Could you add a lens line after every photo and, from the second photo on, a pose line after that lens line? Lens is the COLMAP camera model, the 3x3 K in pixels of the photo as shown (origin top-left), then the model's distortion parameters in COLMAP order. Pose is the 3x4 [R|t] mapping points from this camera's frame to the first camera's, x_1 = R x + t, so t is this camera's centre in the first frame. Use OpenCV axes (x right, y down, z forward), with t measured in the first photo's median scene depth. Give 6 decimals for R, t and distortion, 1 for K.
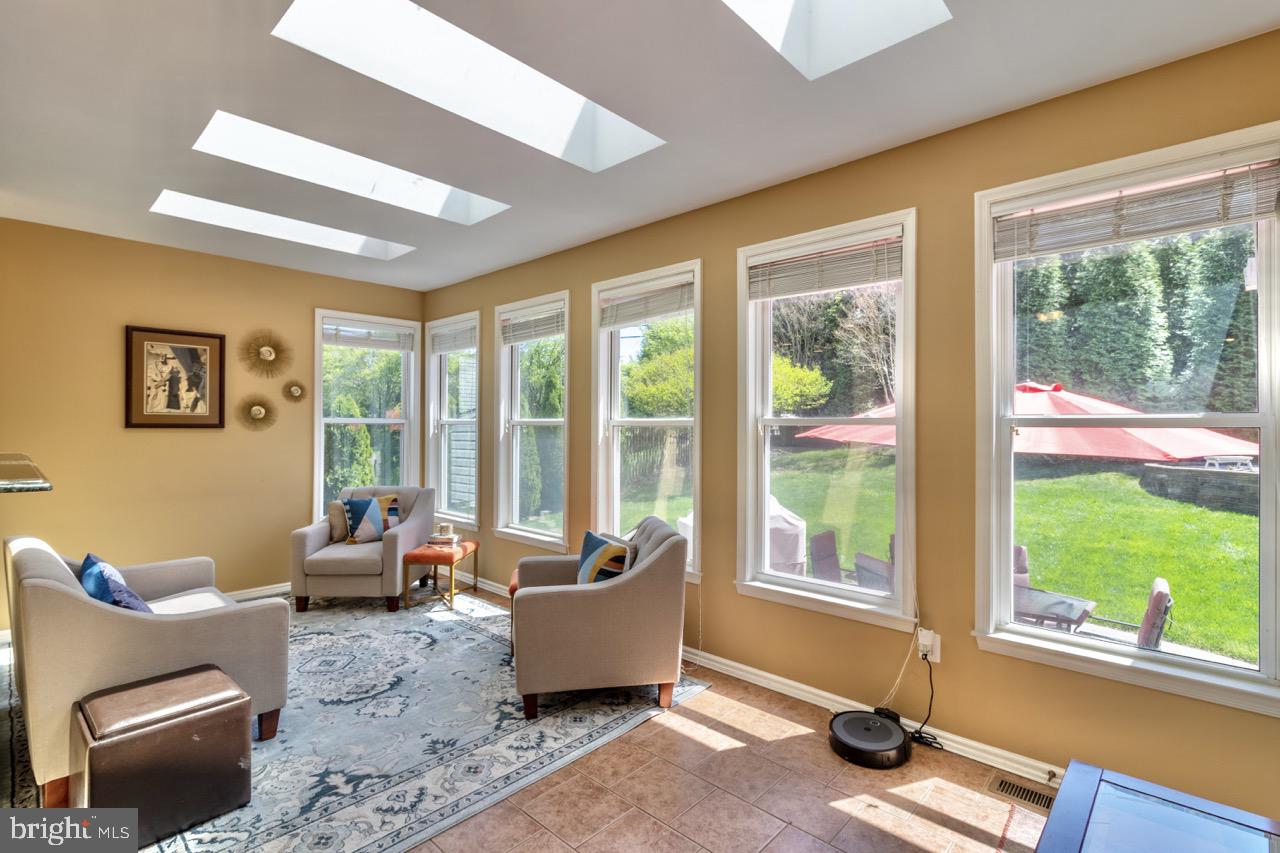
lens RADIAL K [[589.4, 0, 641.5], [0, 589.4, 421.4], [0, 0, 1]] dist [0.000417, 0.000353]
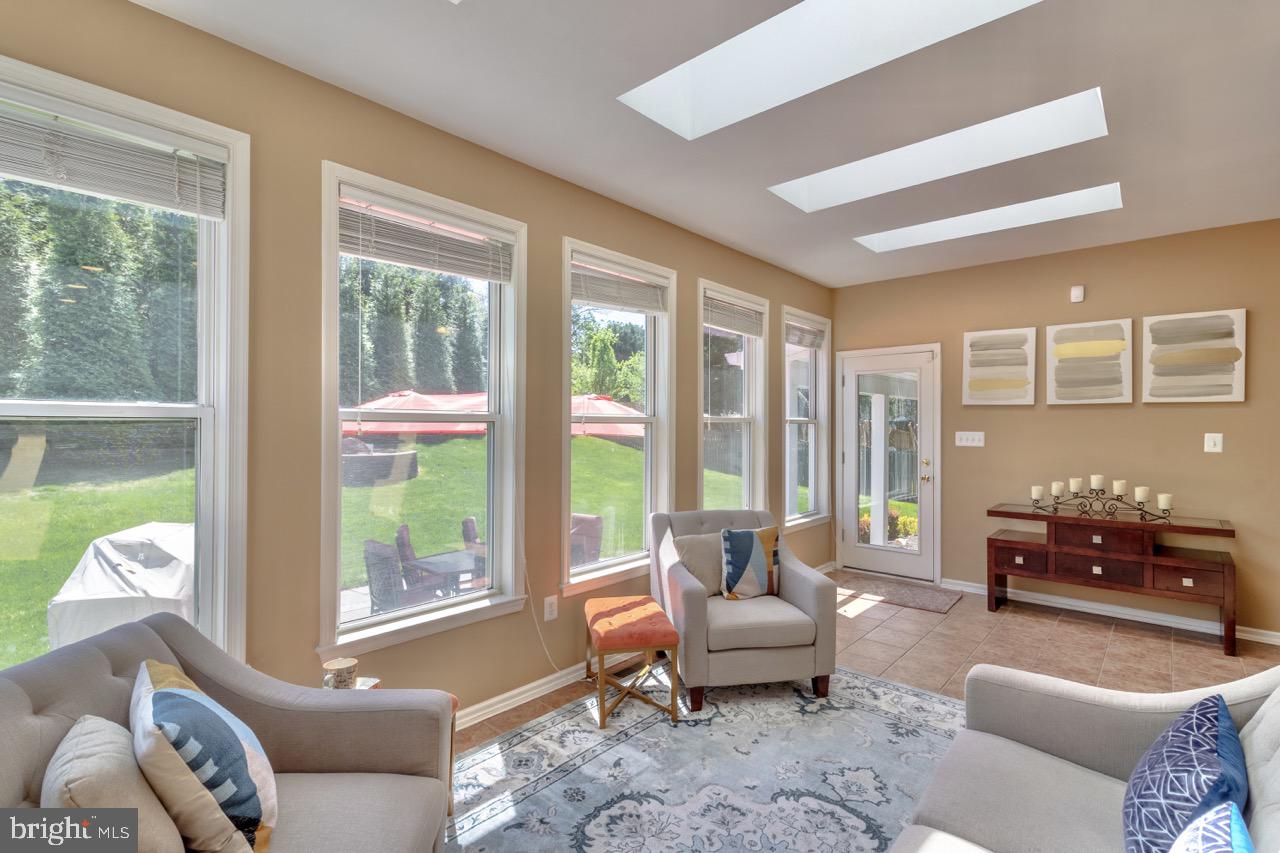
lens RADIAL K [[589.4, 0, 641.5], [0, 589.4, 421.4], [0, 0, 1]] dist [0.000417, 0.000353]
pose [[-0.018740, 0.001763, 0.999823, -1.156294], [-0.012204, 0.999924, -0.001992, 0.009620], [-0.999750, -0.012239, -0.018717, 1.248809]]
